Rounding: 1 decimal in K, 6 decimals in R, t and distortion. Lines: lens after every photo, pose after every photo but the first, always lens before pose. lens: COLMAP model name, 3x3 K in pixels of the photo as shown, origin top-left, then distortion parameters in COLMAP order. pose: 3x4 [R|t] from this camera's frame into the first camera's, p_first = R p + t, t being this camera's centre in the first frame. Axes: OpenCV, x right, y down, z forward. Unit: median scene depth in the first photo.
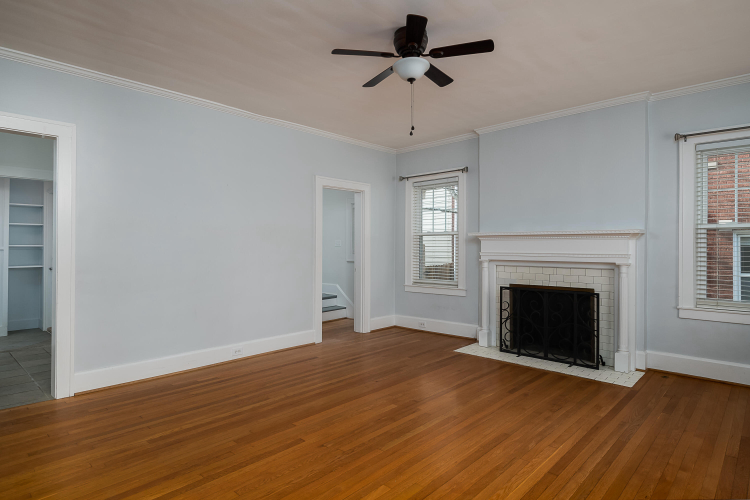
lens RADIAL K [[420.4, 0, 374.4], [0, 420.4, 251.9], [0, 0, 1]] dist [0.000505, -0.000497]
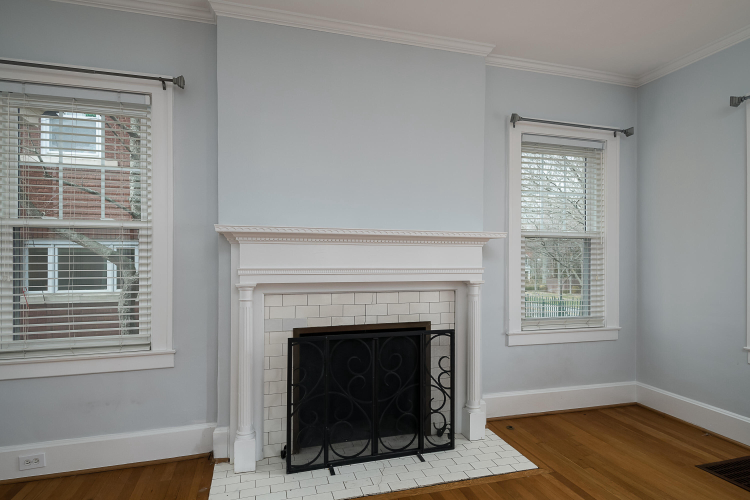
lens RADIAL K [[420.4, 0, 374.4], [0, 420.4, 251.9], [0, 0, 1]] dist [0.000505, -0.000497]
pose [[0.488804, 0.001937, 0.872391, -0.081045], [0.004049, 0.999982, -0.004488, -0.016347], [-0.872384, 0.005726, 0.488787, 0.704928]]
